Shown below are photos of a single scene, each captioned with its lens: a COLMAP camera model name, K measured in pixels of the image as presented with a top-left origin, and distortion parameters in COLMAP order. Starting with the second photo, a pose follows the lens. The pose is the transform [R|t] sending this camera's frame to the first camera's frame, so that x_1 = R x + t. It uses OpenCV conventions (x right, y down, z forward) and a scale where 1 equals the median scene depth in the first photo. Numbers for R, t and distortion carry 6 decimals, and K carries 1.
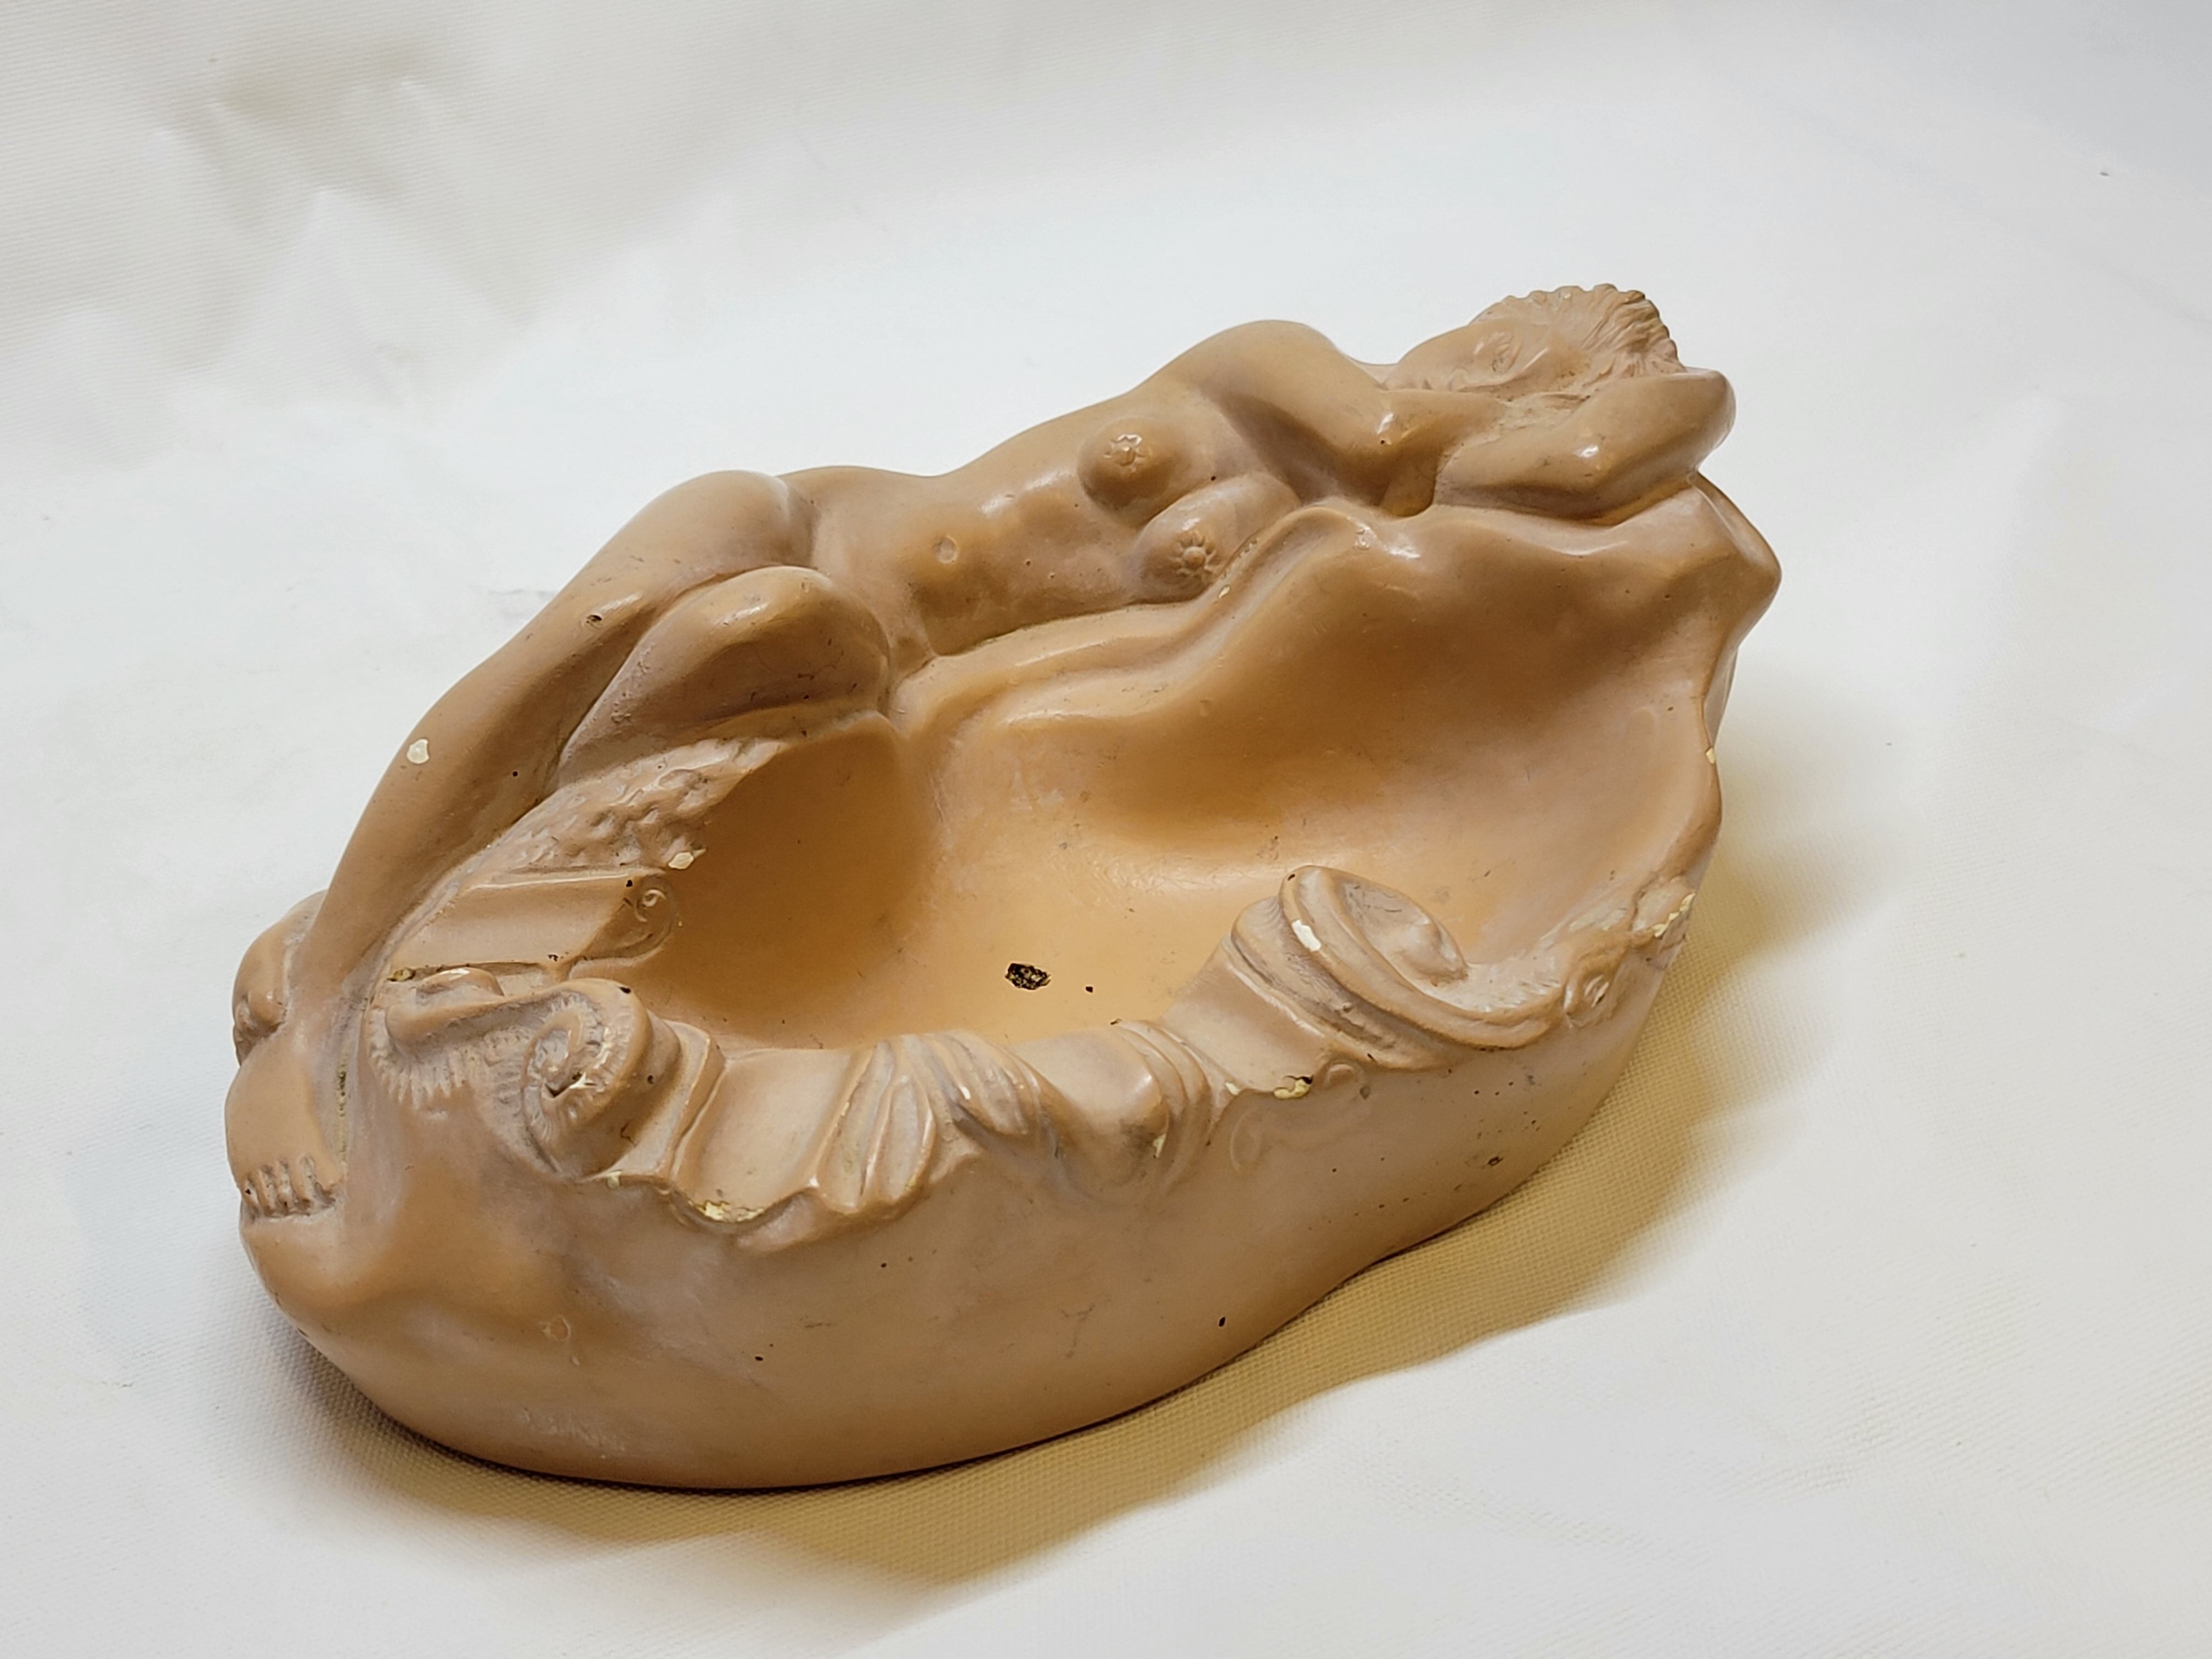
lens RADIAL K [[3516.7, 0, 1056.9], [0, 3516.7, 729.1], [0, 0, 1]] dist [-0.017286, 0.000000]
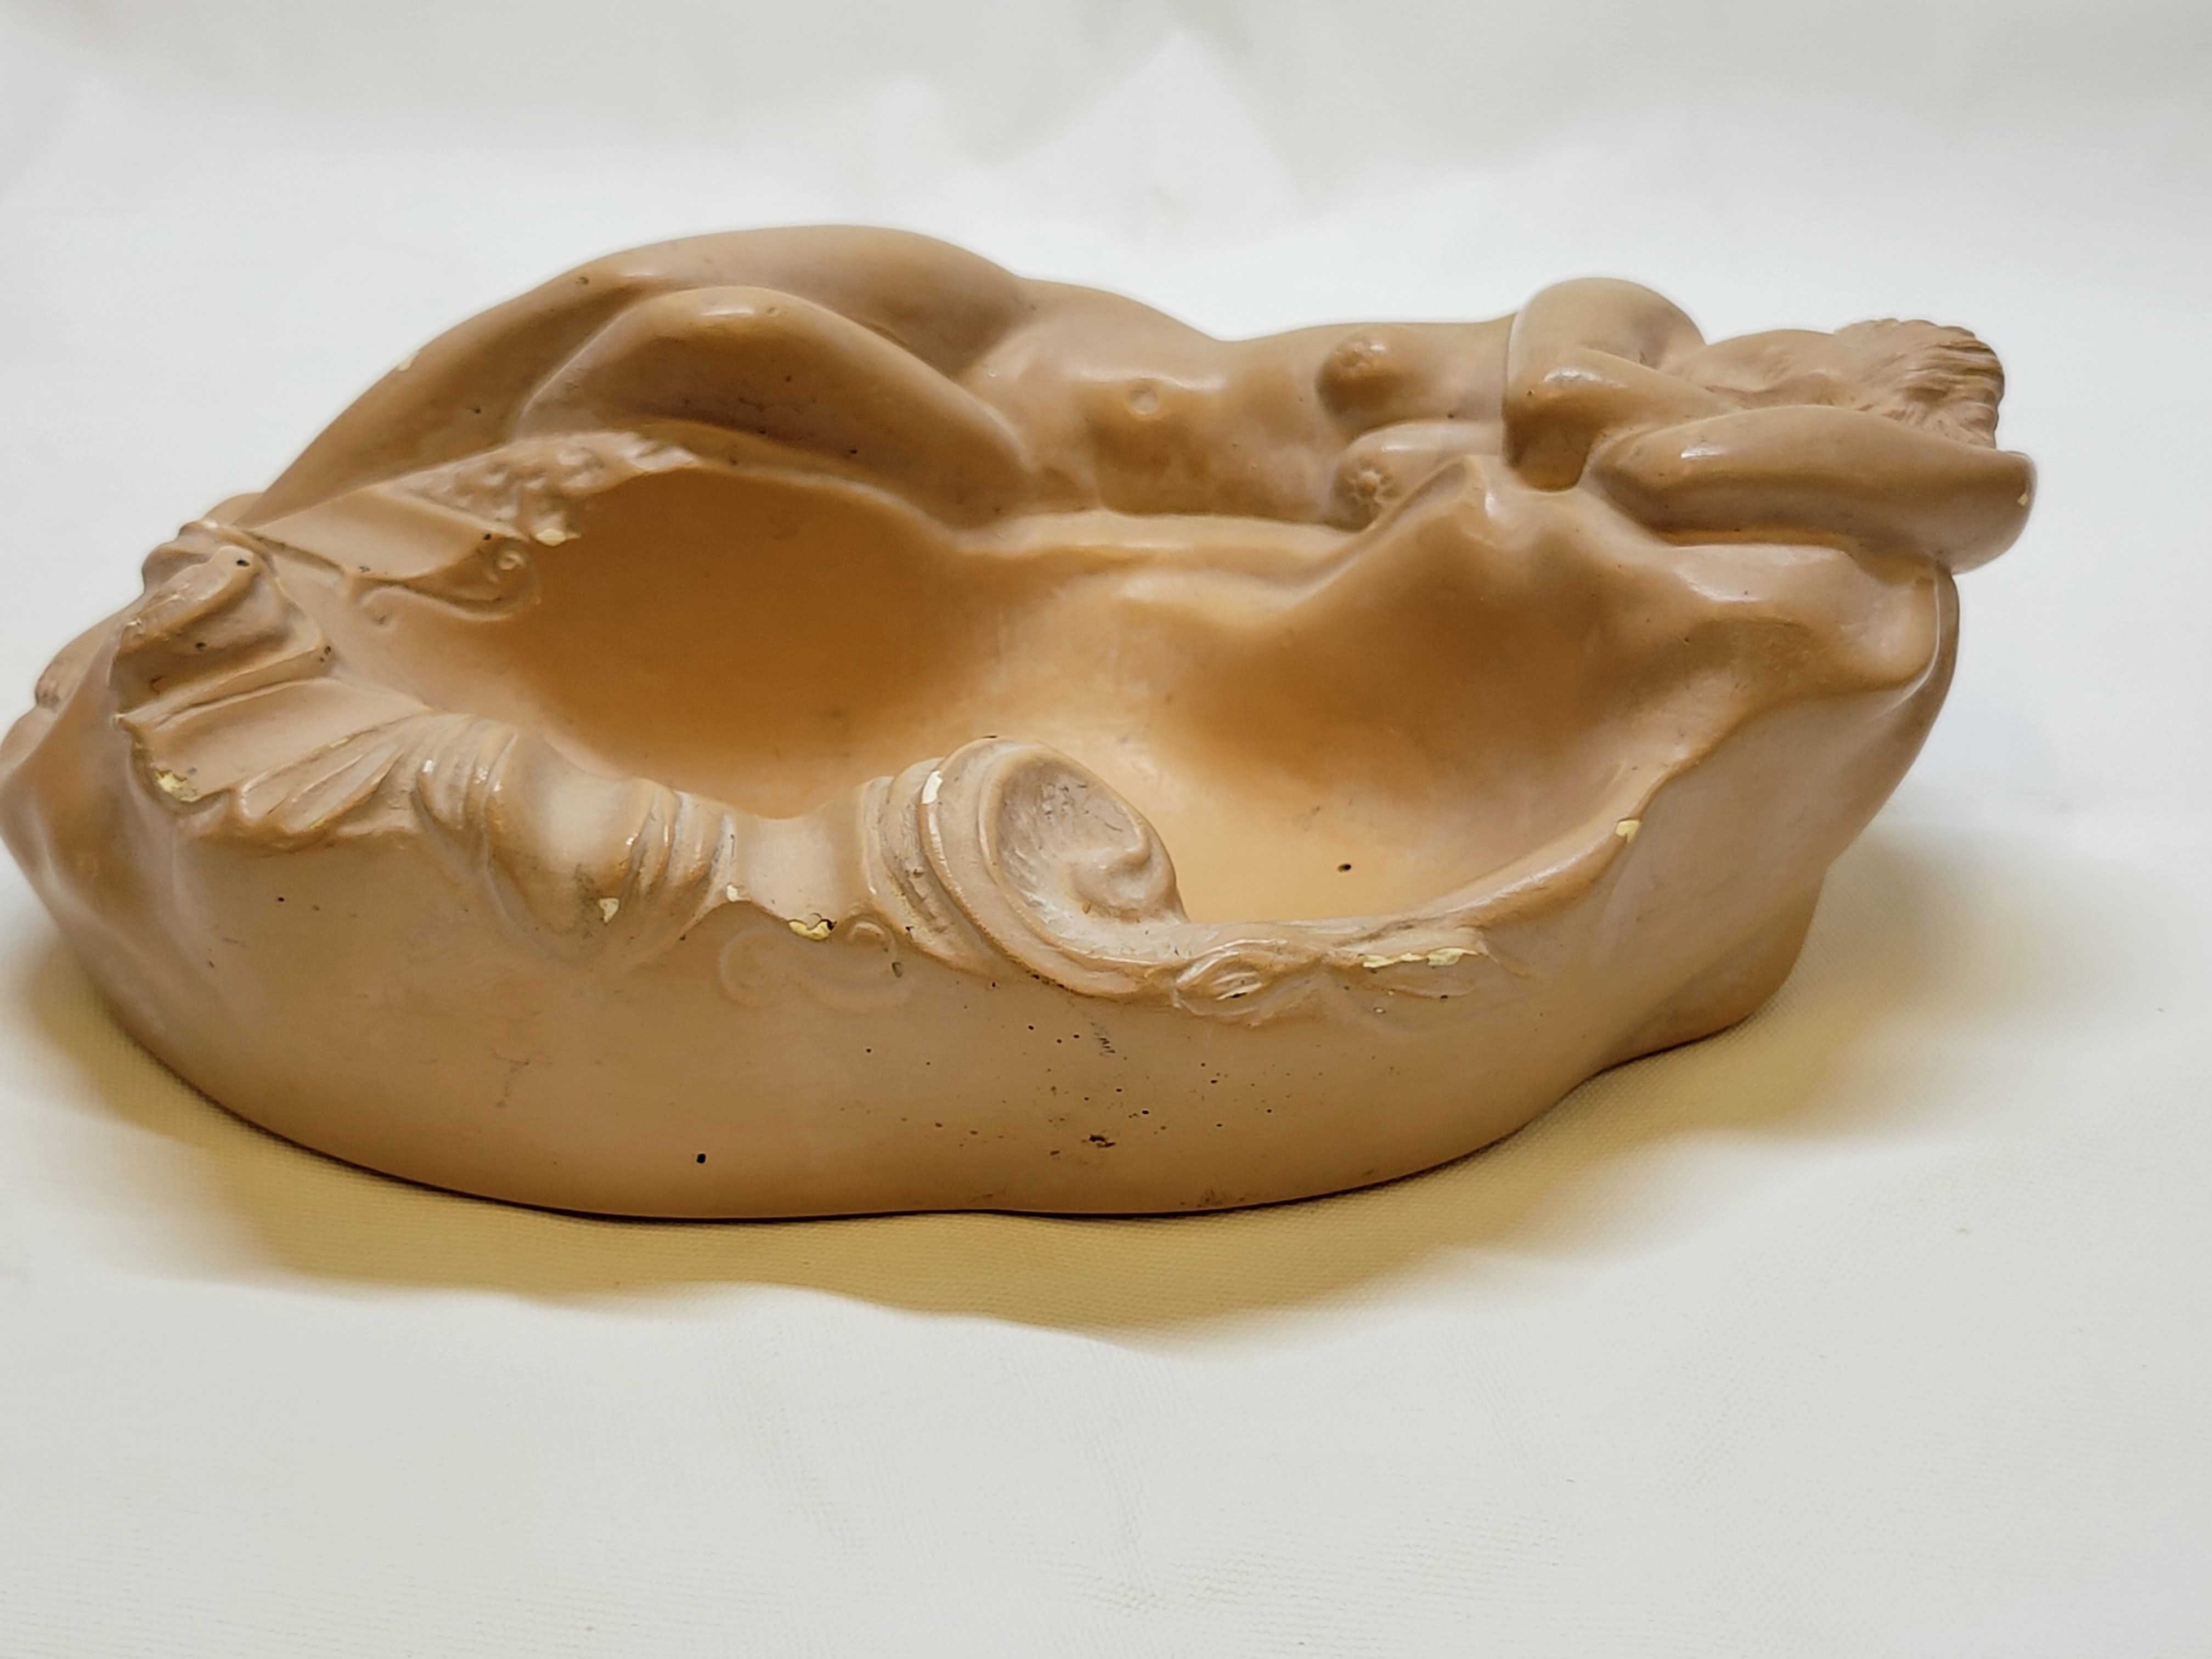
lens RADIAL K [[3516.7, 0, 1048.8], [0, 3516.7, 762.2], [0, 0, 1]] dist [-0.017286, 0.000000]
pose [[0.797841, 0.327072, -0.506433, 0.510033], [-0.348008, 0.935810, 0.056122, -0.005932], [0.492281, 0.131466, 0.860451, 0.249481]]
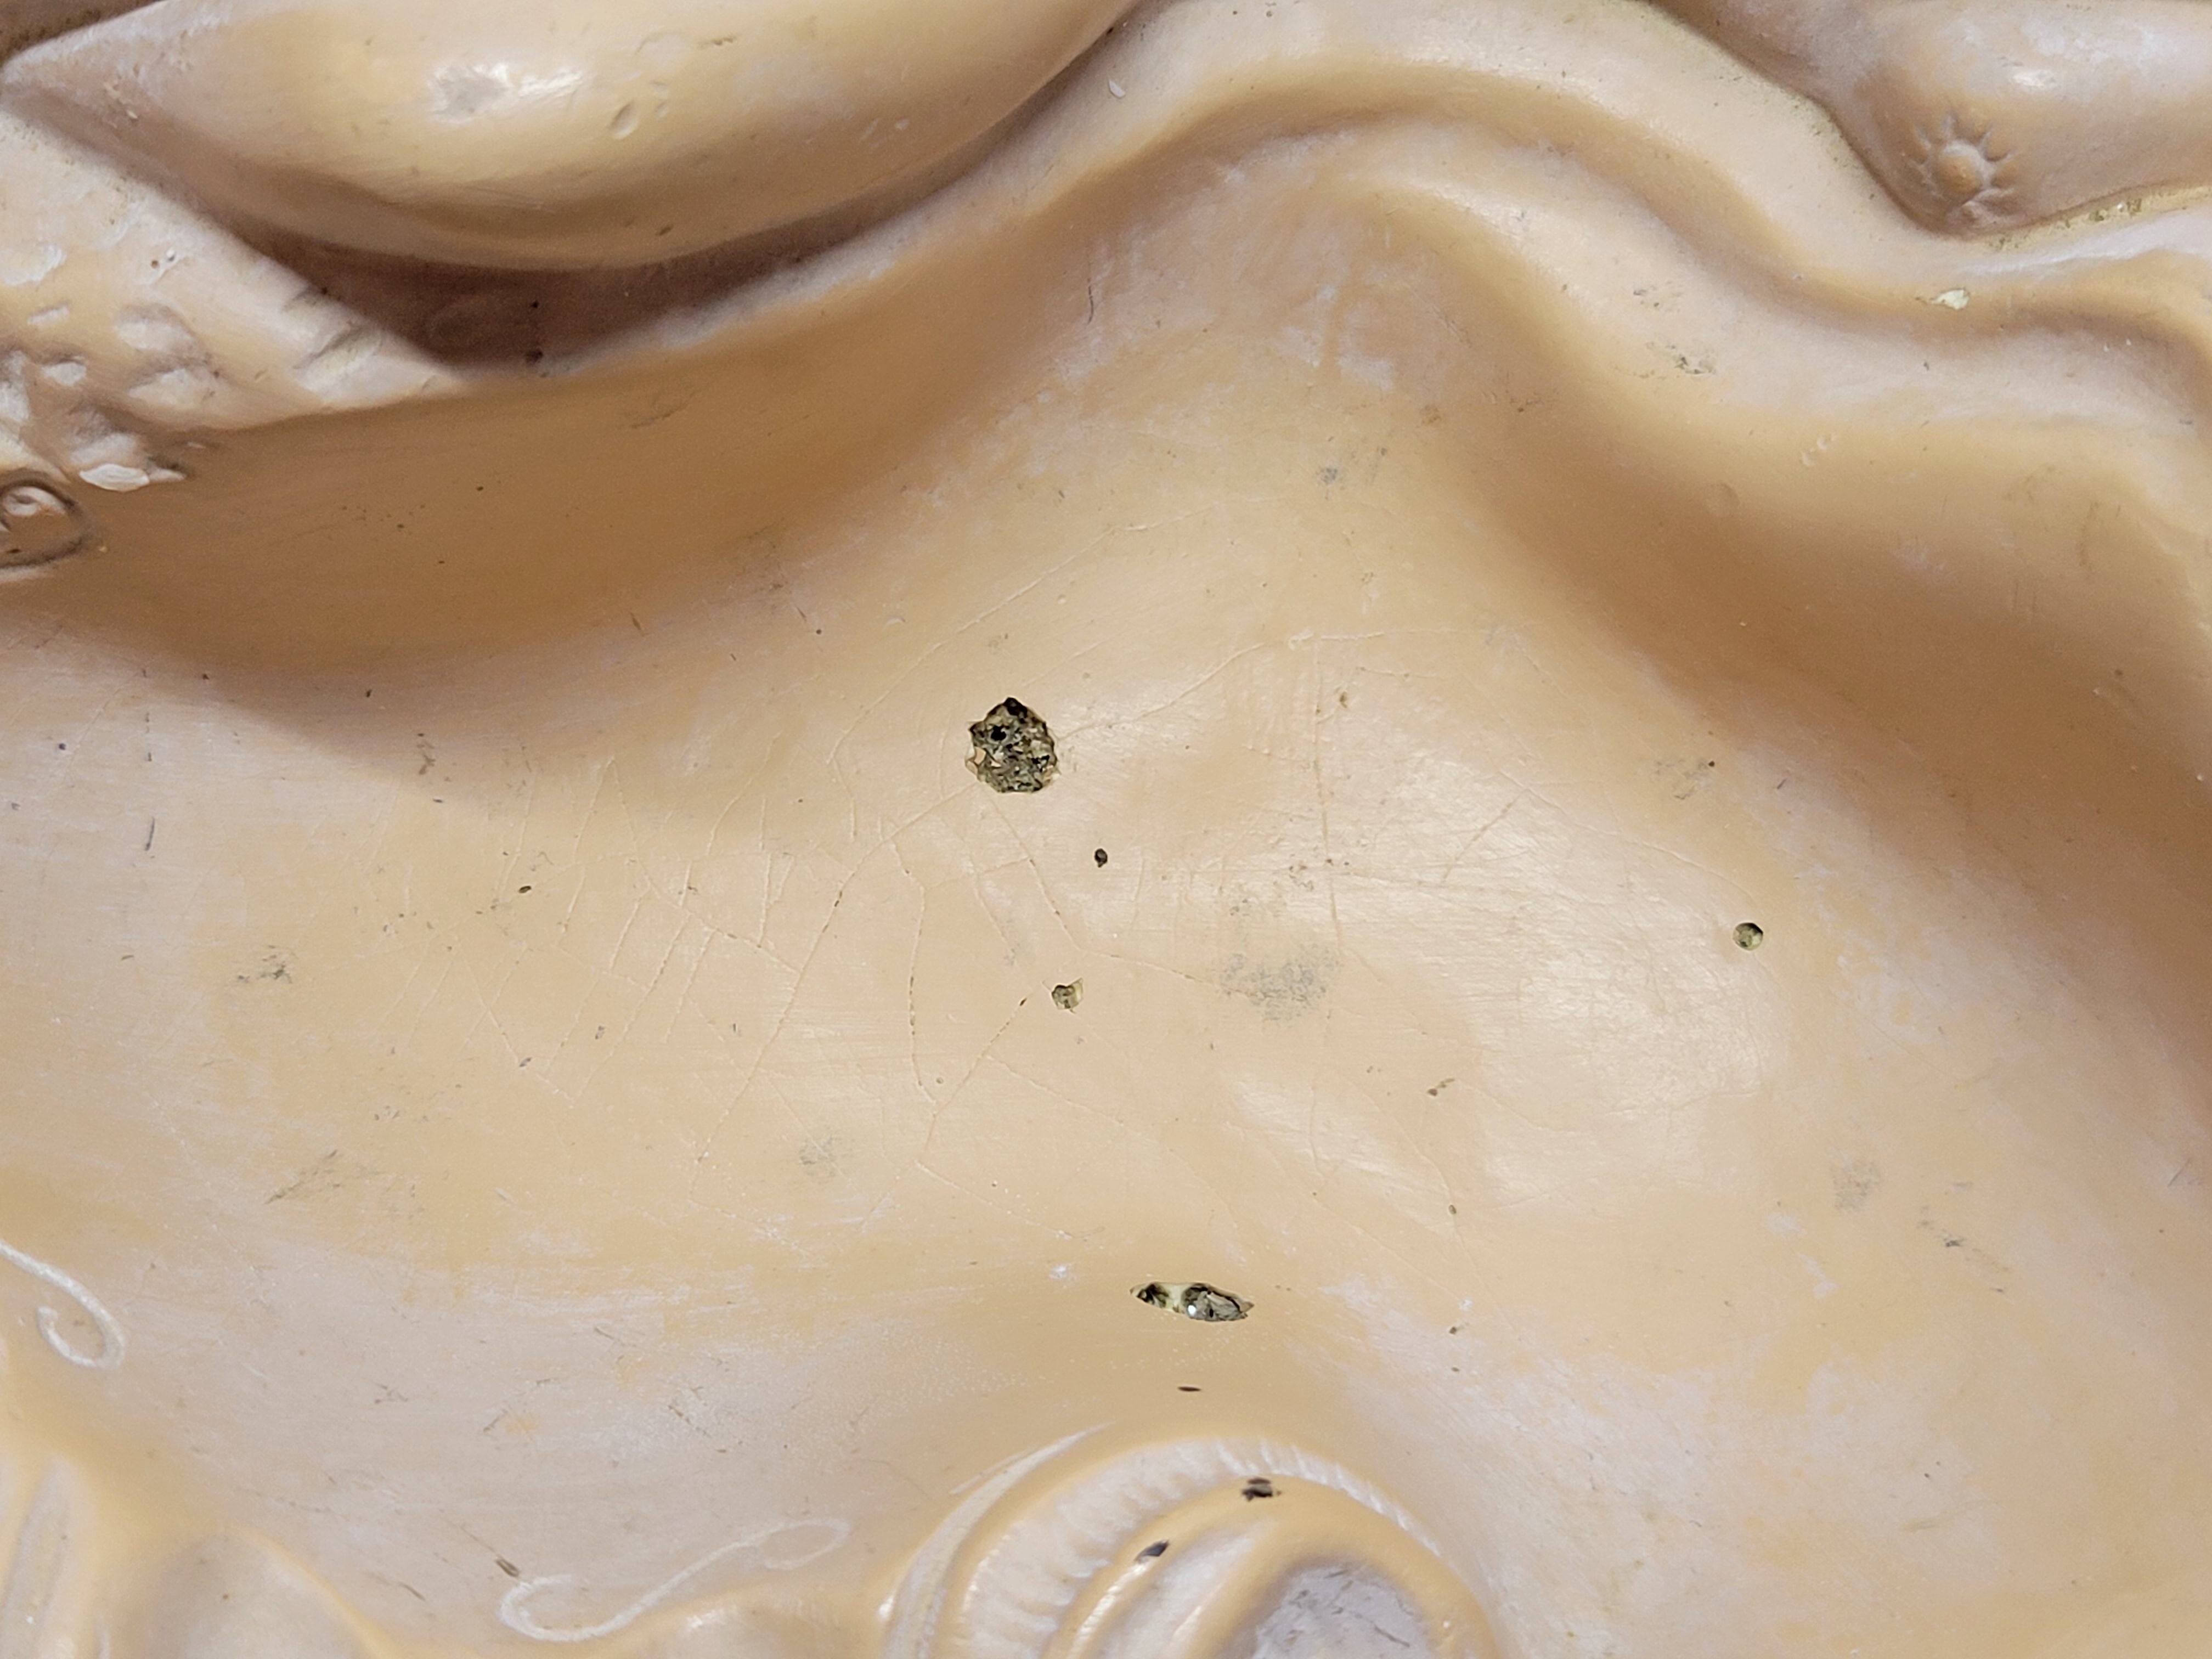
lens RADIAL K [[3516.7, 0, 990.8], [0, 3516.7, 827.7], [0, 0, 1]] dist [-0.017286, 0.000000]
pose [[0.790778, 0.609624, -0.055030, 0.023079], [-0.403683, 0.586988, 0.701773, -0.271675], [0.460120, -0.532732, 0.710272, 0.733310]]
